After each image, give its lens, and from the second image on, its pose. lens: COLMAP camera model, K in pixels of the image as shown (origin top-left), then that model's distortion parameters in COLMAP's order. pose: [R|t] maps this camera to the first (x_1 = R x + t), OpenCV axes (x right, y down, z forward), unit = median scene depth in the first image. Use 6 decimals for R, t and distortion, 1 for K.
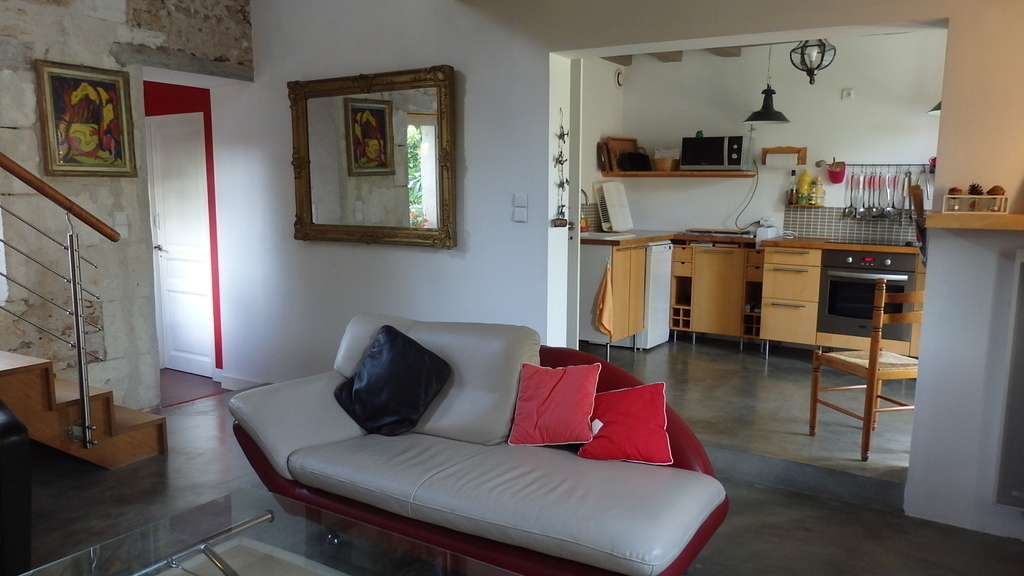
lens RADIAL K [[769.7, 0, 510.2], [0, 769.7, 291.4], [0, 0, 1]] dist [-0.013761, 0.009432]
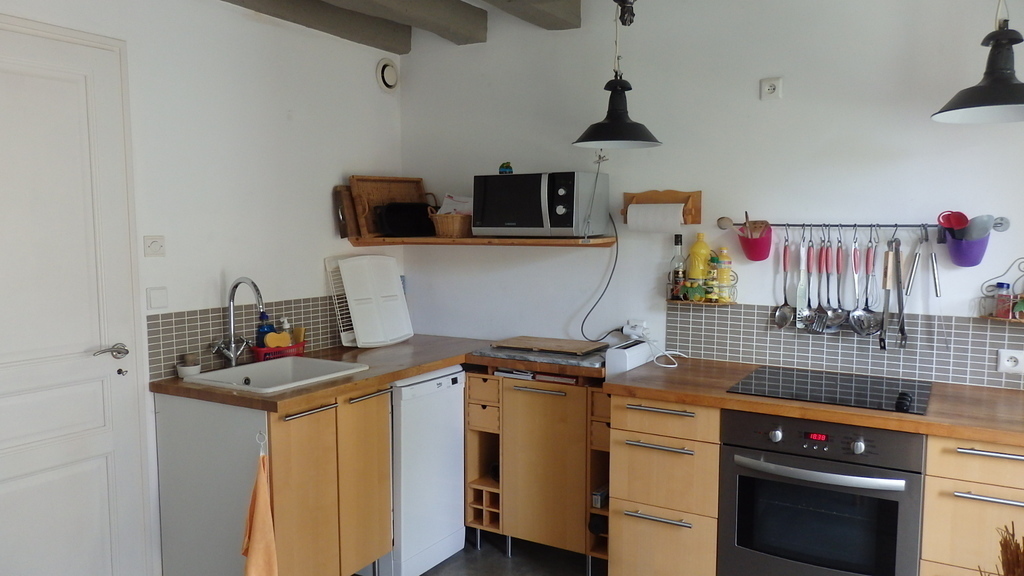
lens RADIAL K [[769.7, 0, 513.6], [0, 769.7, 289.2], [0, 0, 1]] dist [-0.013761, 0.009432]
pose [[0.999477, -0.014611, 0.028858, 0.240998], [0.016061, 0.998585, -0.050688, -0.095570], [-0.028077, 0.051125, 0.998298, 0.478894]]
